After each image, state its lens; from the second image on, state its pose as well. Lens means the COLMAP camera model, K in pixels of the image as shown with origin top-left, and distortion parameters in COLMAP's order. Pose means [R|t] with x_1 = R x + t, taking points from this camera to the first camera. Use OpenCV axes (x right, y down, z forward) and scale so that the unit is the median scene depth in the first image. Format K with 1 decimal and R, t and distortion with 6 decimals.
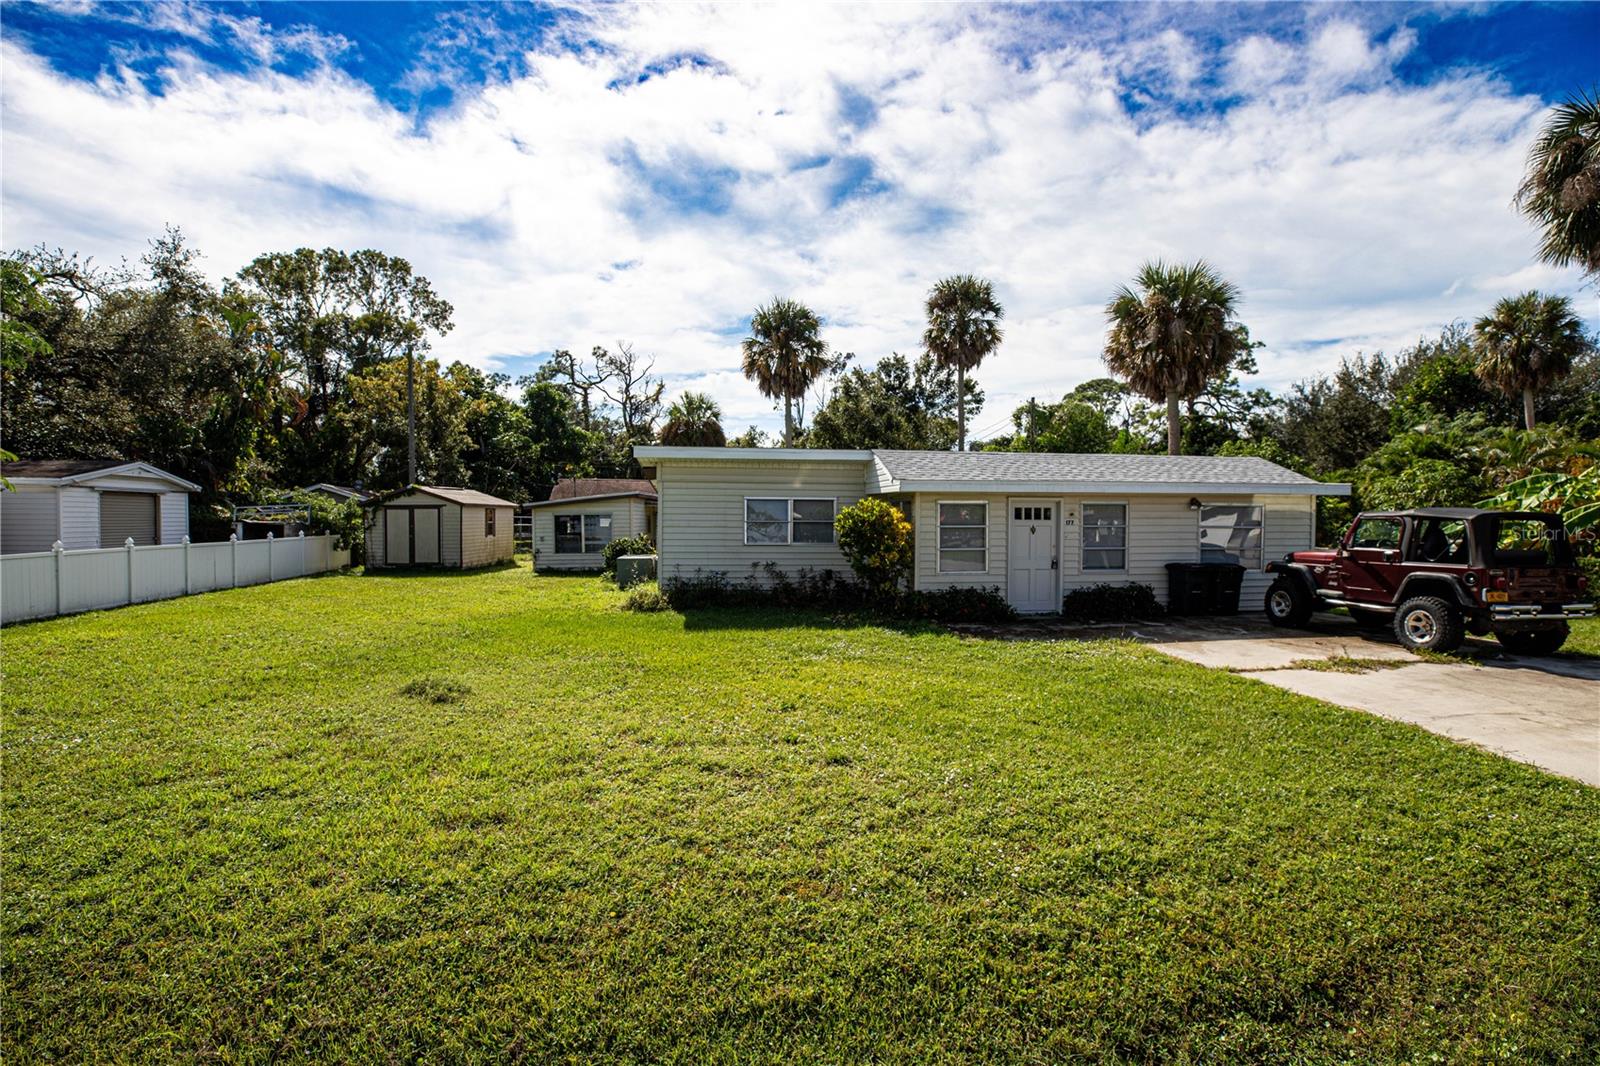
lens RADIAL K [[729.6, 0, 801.5], [0, 729.6, 535.6], [0, 0, 1]] dist [-0.046285, 0.013689]
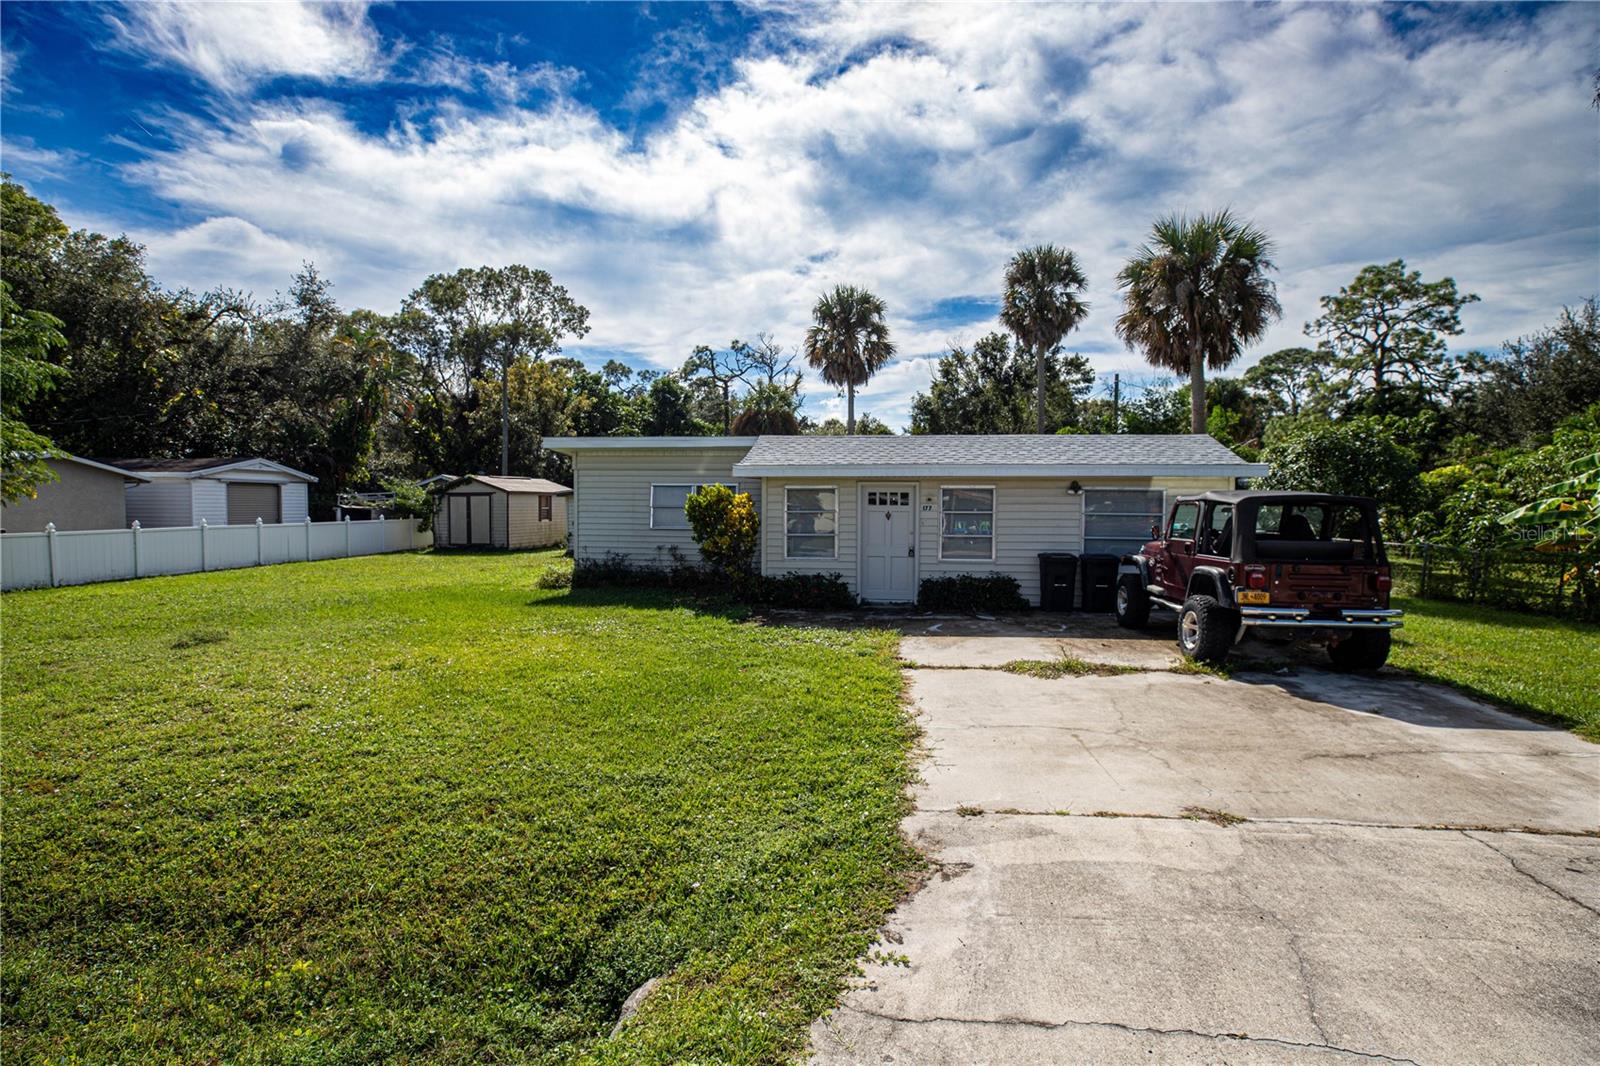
lens RADIAL K [[729.6, 0, 801.5], [0, 729.6, 535.6], [0, 0, 1]] dist [-0.046285, 0.013689]
pose [[0.969228, 0.011700, -0.245888, 0.228446], [-0.007573, 0.999814, 0.017726, 0.001163], [0.246050, -0.015318, 0.969136, 0.019469]]
